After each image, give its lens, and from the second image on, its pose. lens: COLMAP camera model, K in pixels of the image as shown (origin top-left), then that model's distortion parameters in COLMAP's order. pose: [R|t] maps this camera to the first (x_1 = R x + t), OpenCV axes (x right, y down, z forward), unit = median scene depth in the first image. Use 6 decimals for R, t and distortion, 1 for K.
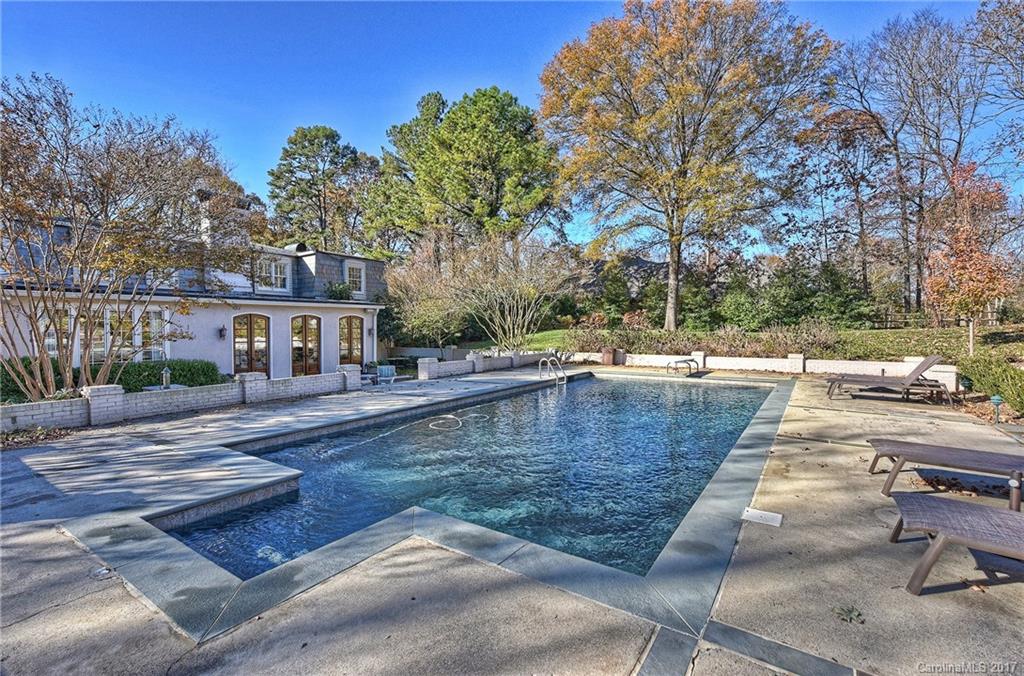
lens RADIAL K [[444.2, 0, 514.6], [0, 444.2, 338.2], [0, 0, 1]] dist [-0.000930, 0.000101]
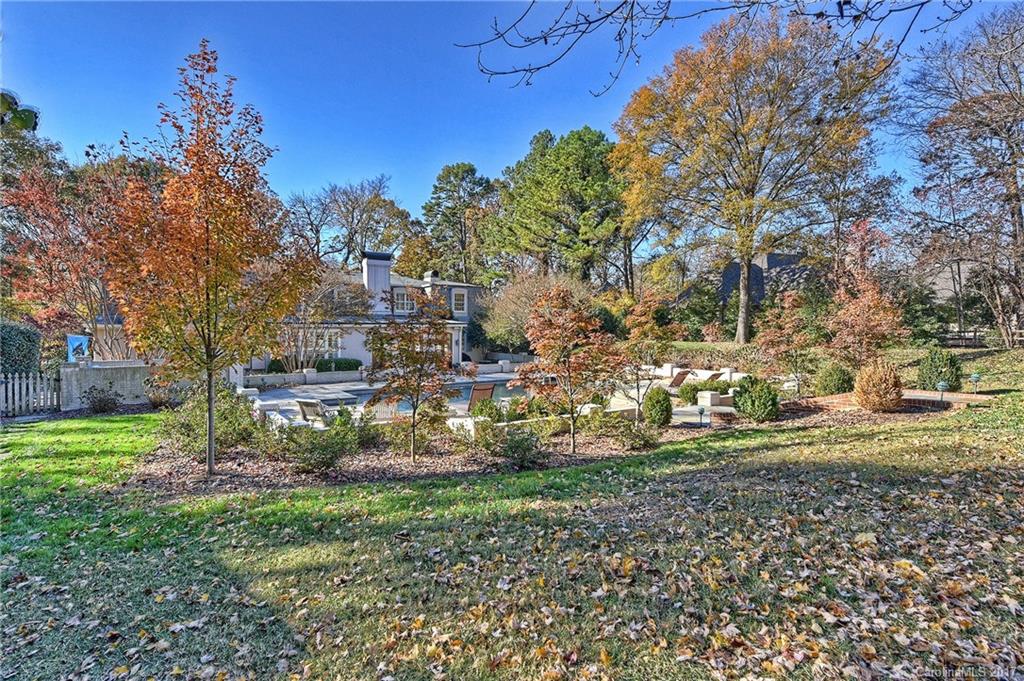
lens RADIAL K [[507.3, 0, 510.2], [0, 507.3, 340.1], [0, 0, 1]] dist [0.001056, 0.000157]
pose [[0.926947, 0.017720, -0.374775, 0.293655], [-0.016888, 0.999842, 0.005504, -0.021742], [0.374813, 0.001227, 0.927100, -0.304088]]
